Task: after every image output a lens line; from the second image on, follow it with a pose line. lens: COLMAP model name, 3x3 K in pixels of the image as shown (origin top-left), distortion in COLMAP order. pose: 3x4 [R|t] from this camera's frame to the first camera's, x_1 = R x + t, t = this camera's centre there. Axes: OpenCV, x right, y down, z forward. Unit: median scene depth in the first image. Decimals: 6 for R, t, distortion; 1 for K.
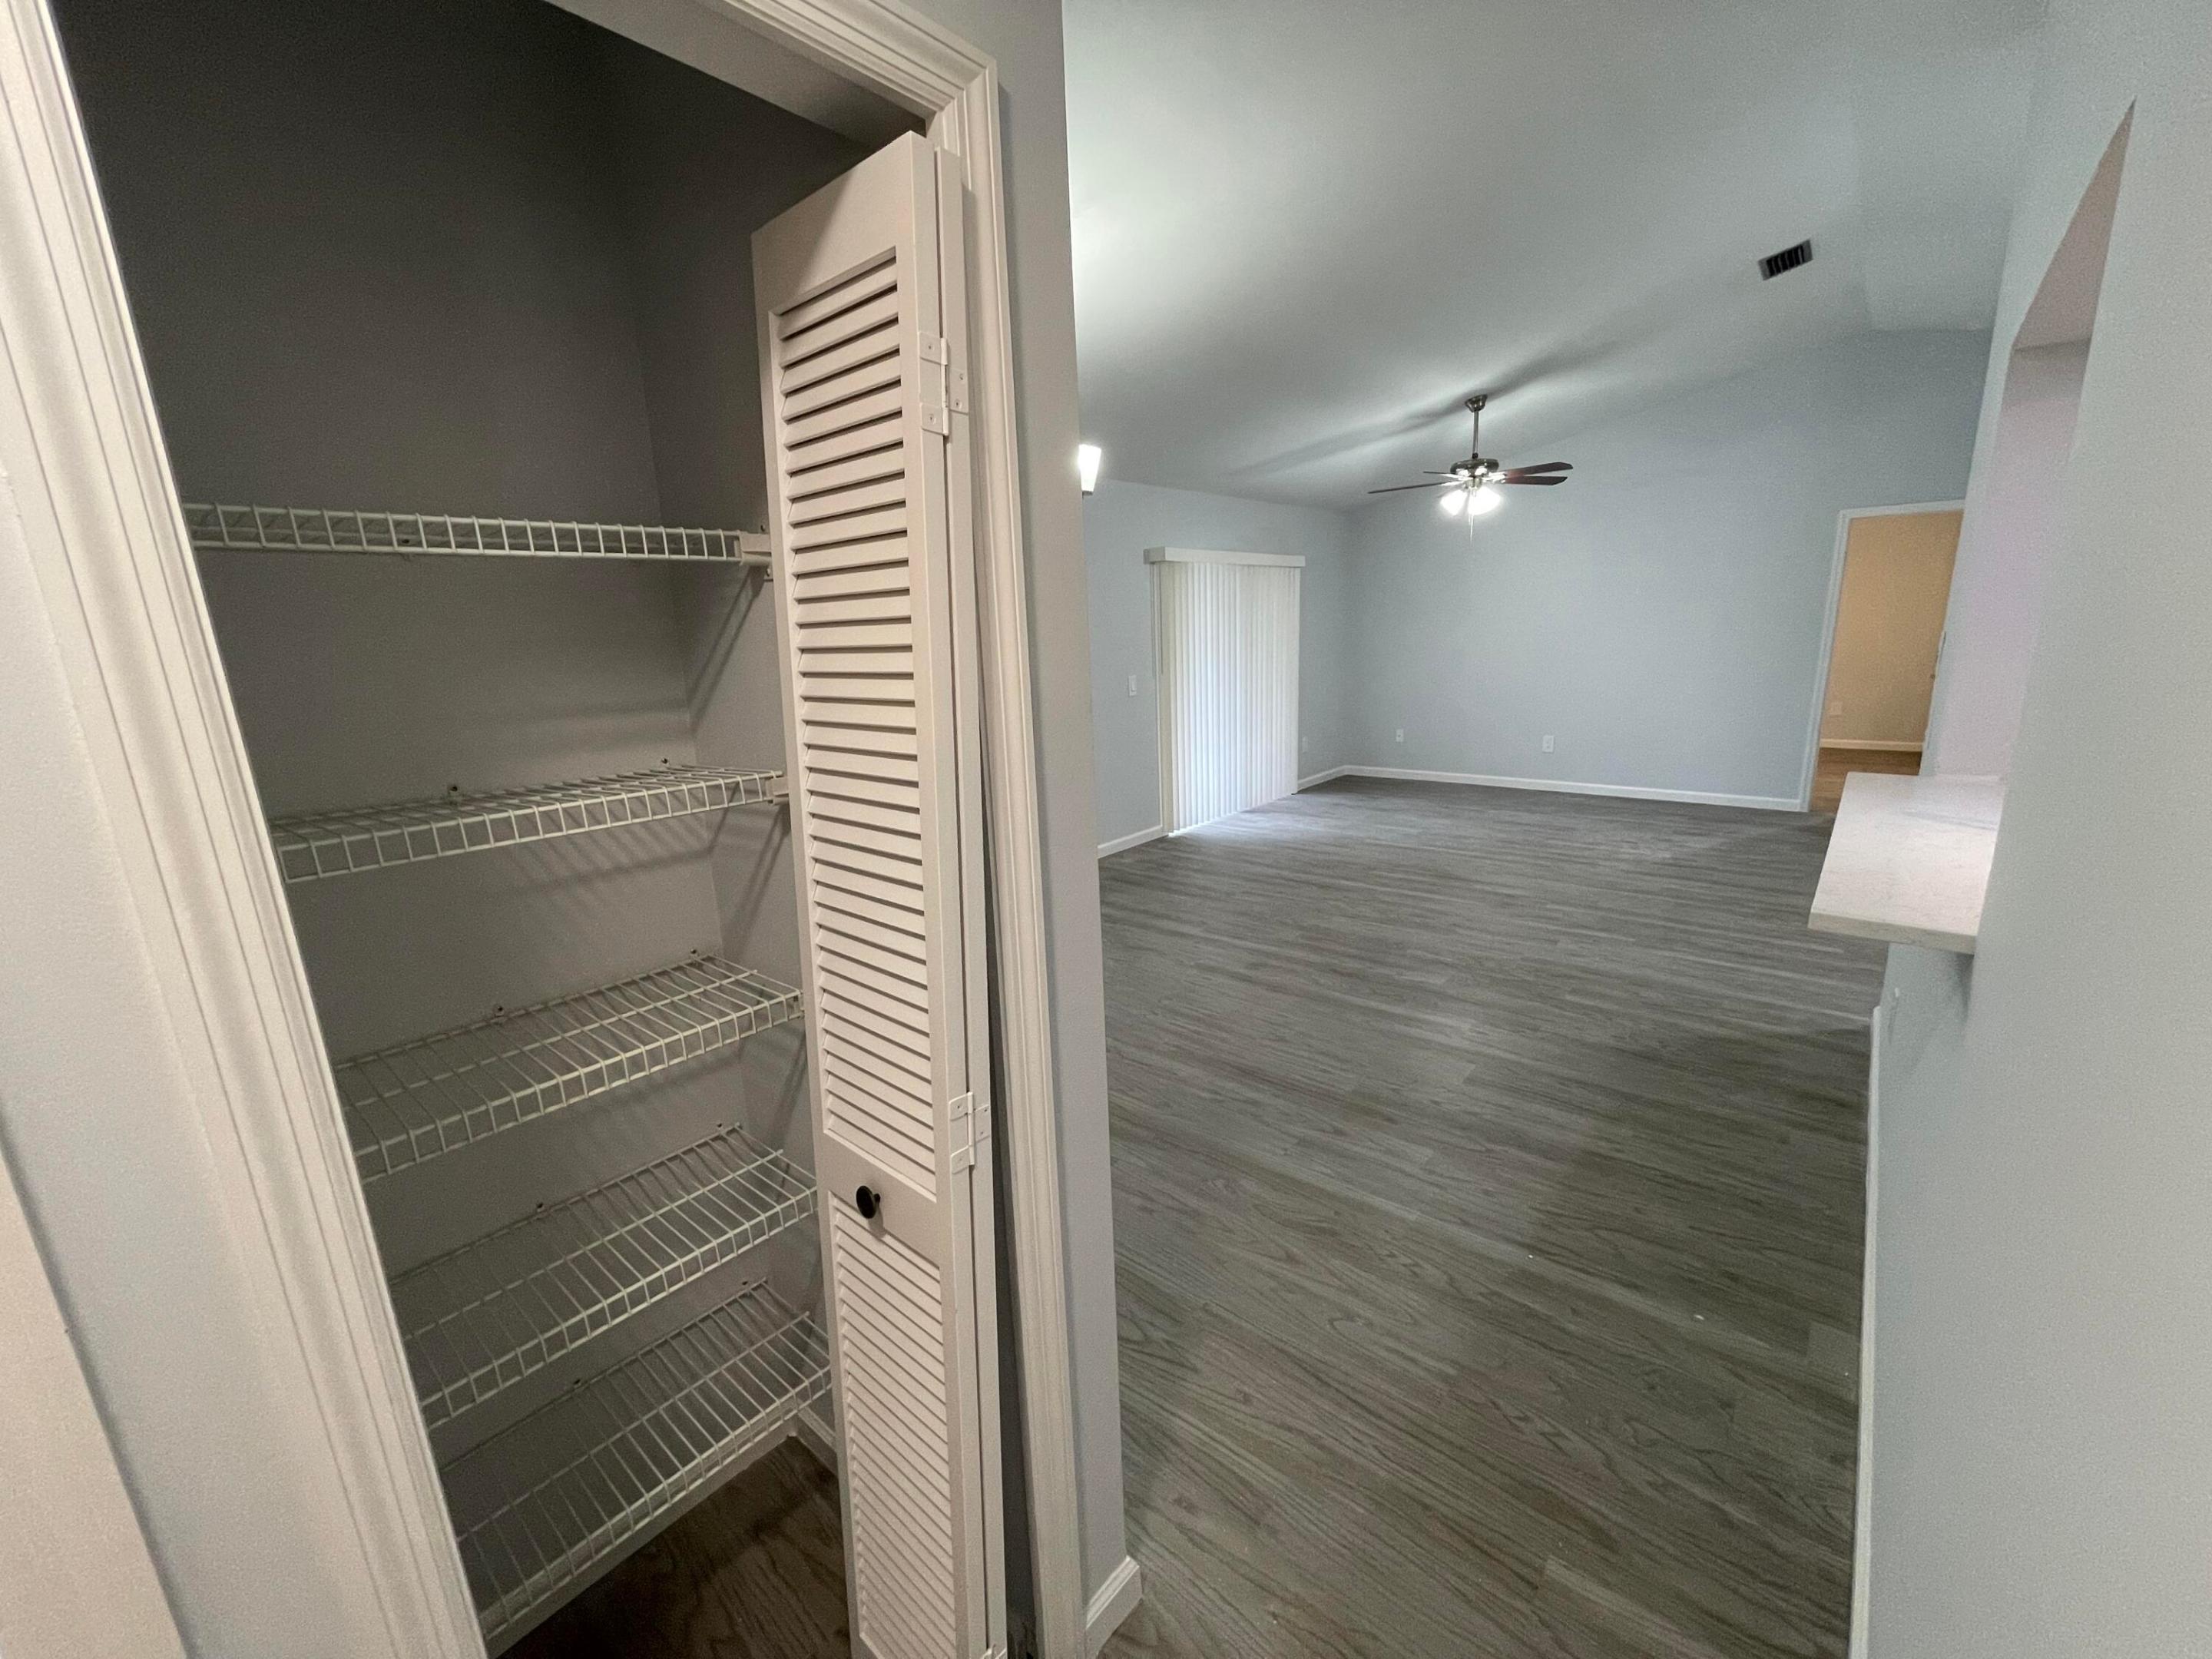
lens RADIAL K [[891.2, 0, 1105.3], [0, 891.2, 835.8], [0, 0, 1]] dist [-0.002976, 0.000551]
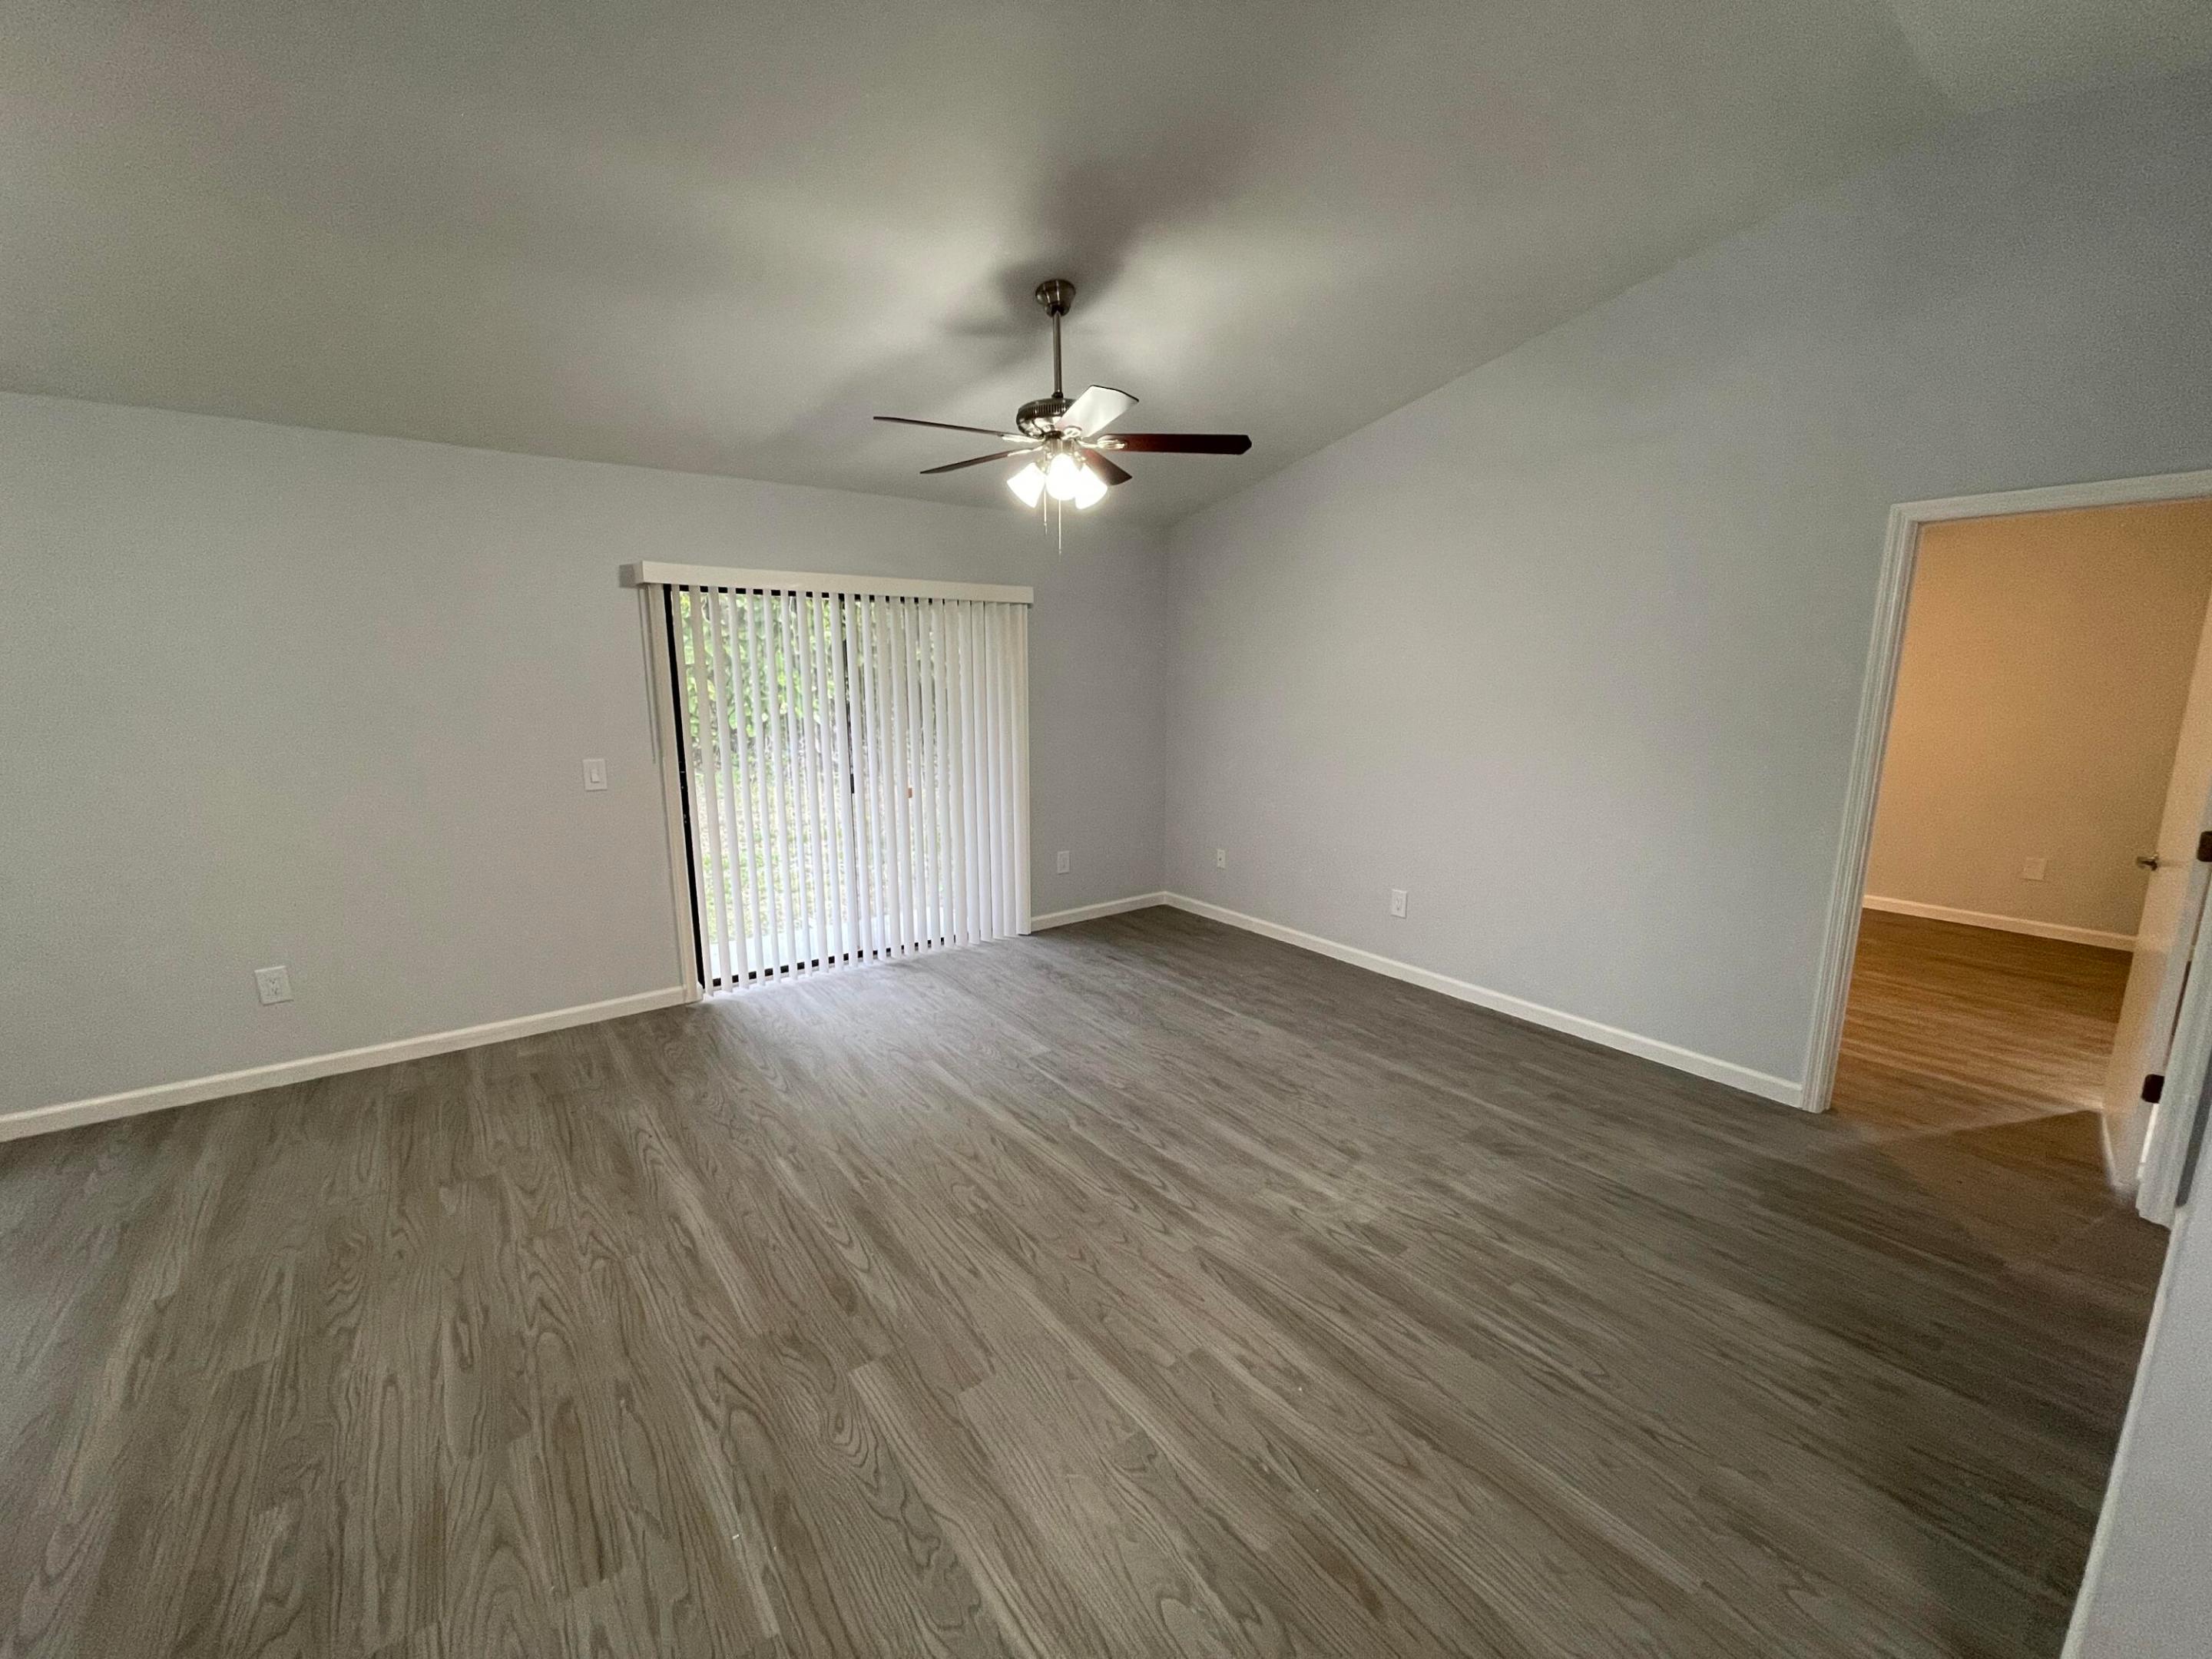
lens RADIAL K [[892.4, 0, 1102.5], [0, 892.4, 835.7], [0, 0, 1]] dist [0.000941, 0.000237]
pose [[0.973127, 0.080774, -0.215636, 0.636670], [-0.089921, 0.995404, -0.032932, -0.164125], [0.211985, 0.051438, 0.975918, 0.546009]]
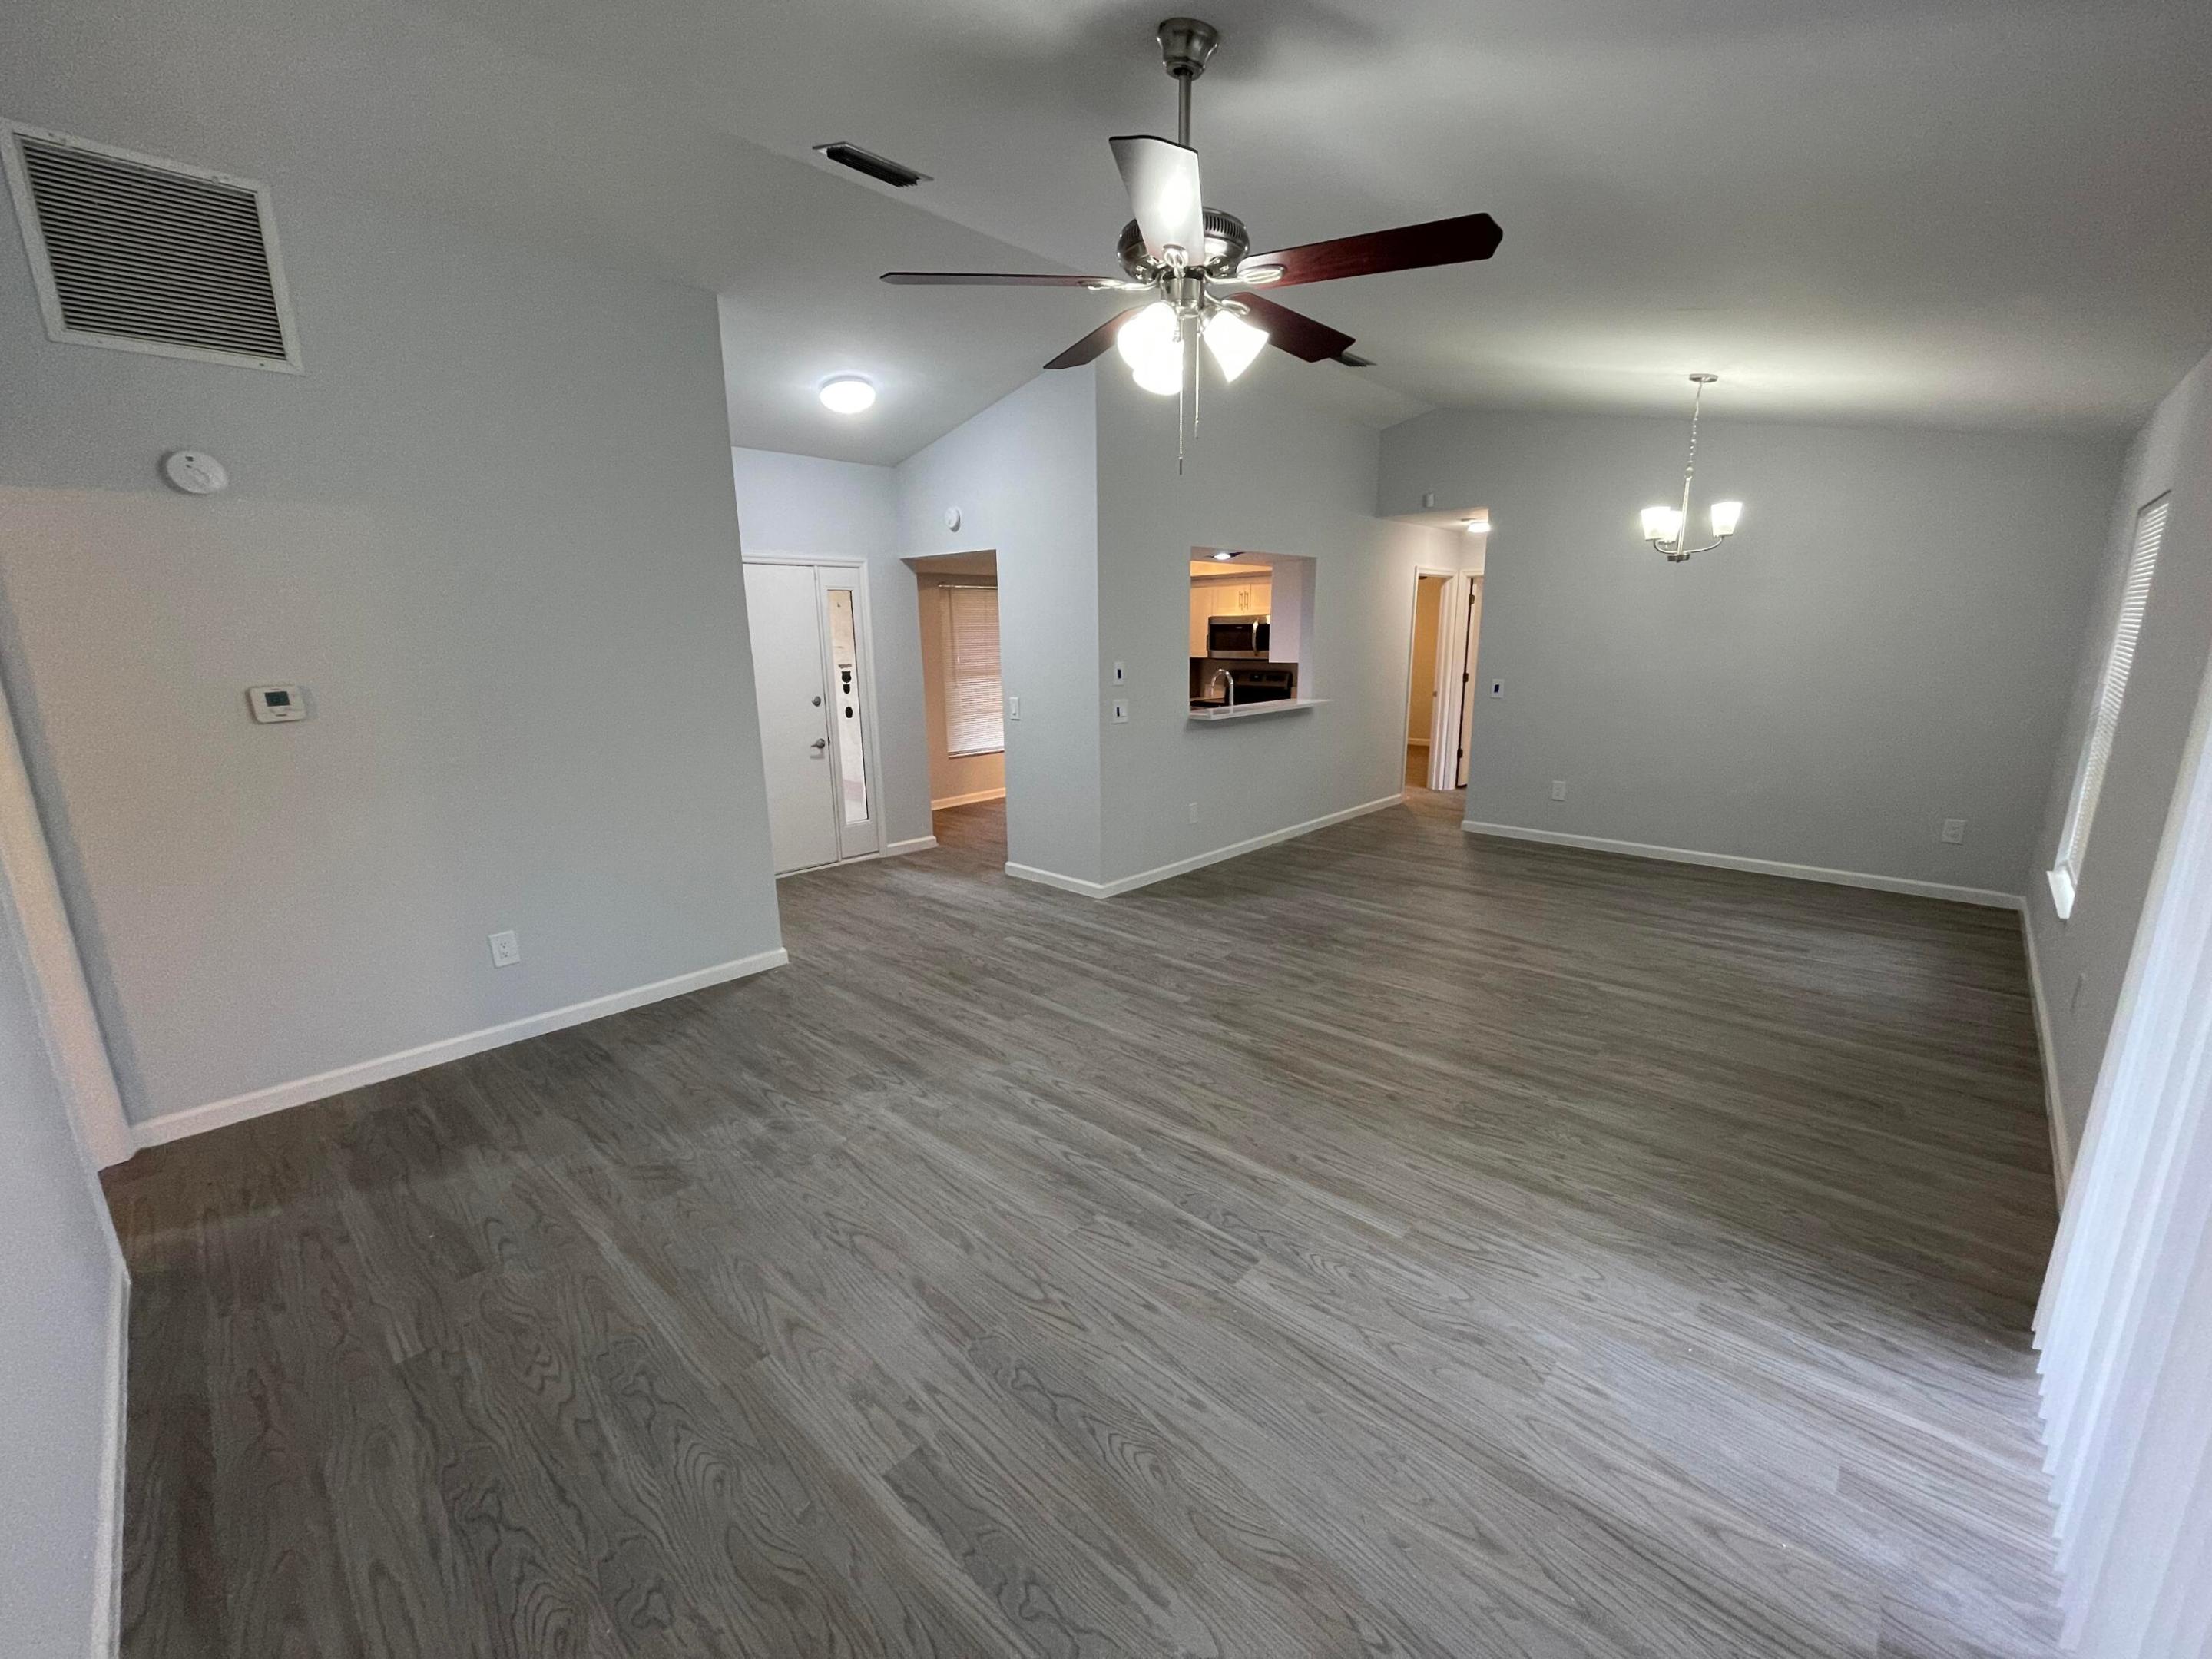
lens RADIAL K [[891.2, 0, 1105.3], [0, 891.2, 835.8], [0, 0, 1]] dist [-0.002976, 0.000551]
pose [[-0.997071, 0.038799, 0.065904, 0.476304], [0.064011, 0.894946, 0.441558, -0.401246], [-0.041849, 0.444483, -0.894809, 1.561607]]
